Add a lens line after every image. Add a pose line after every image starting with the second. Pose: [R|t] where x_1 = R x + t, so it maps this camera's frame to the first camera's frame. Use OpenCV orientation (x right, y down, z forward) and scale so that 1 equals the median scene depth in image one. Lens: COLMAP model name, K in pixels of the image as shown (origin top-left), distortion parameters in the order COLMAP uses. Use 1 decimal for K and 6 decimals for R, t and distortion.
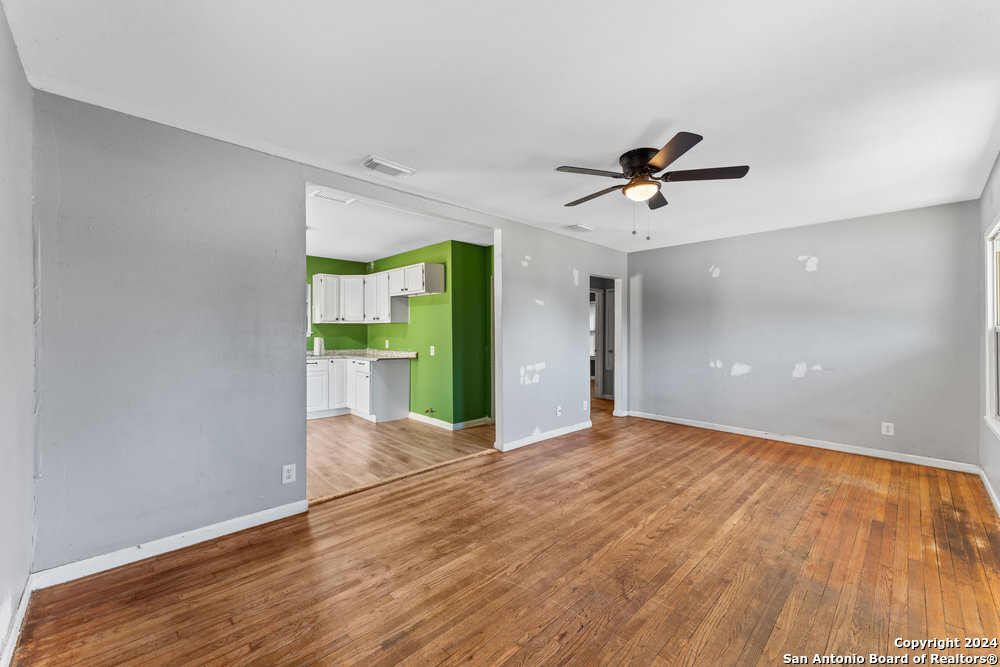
lens RADIAL K [[394.1, 0, 500.0], [0, 394.1, 333.5], [0, 0, 1]] dist [-0.000151, 0.000175]
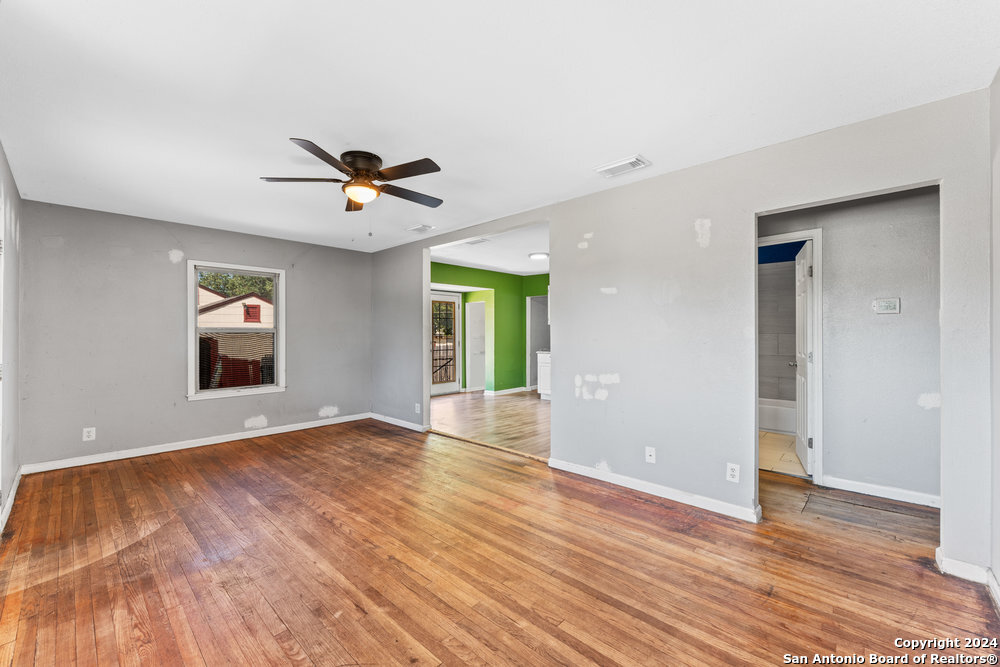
lens RADIAL K [[405.0, 0, 501.8], [0, 405.0, 334.8], [0, 0, 1]] dist [-0.002536, -0.000319]
pose [[0.058504, 0.003920, -0.998279, 1.093176], [-0.000396, 0.999992, 0.003904, -0.001004], [0.998287, 0.000167, 0.058505, 0.999128]]
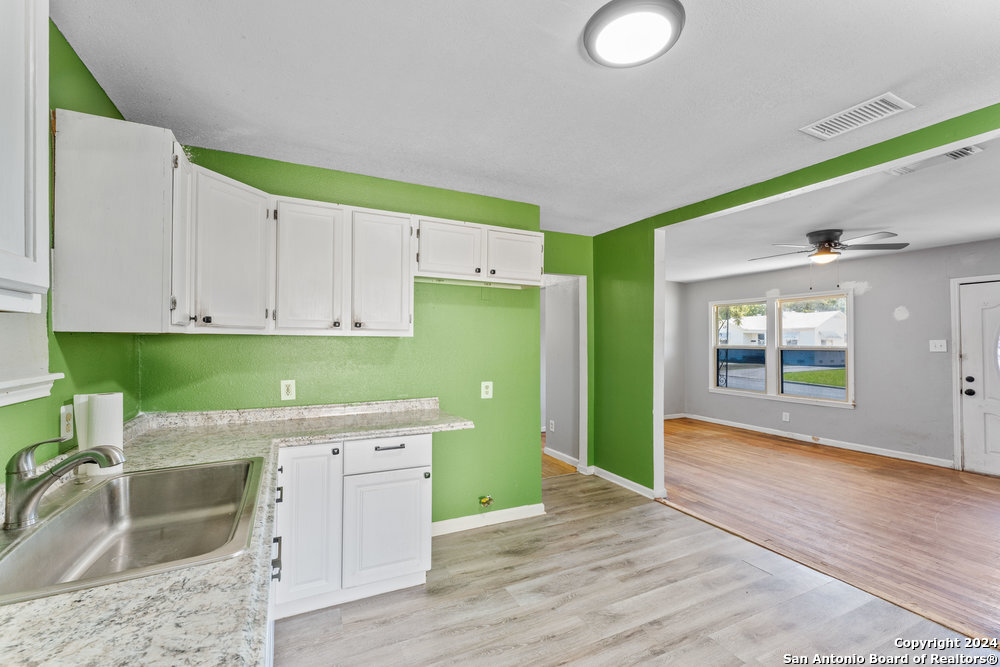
lens RADIAL K [[402.8, 0, 512.2], [0, 402.8, 342.3], [0, 0, 1]] dist [-0.001317, 0.000050]
pose [[0.315628, -0.001019, 0.948882, -1.076917], [0.000454, 0.999999, 0.000923, -0.035246], [-0.948883, 0.000139, 0.315628, 1.237188]]
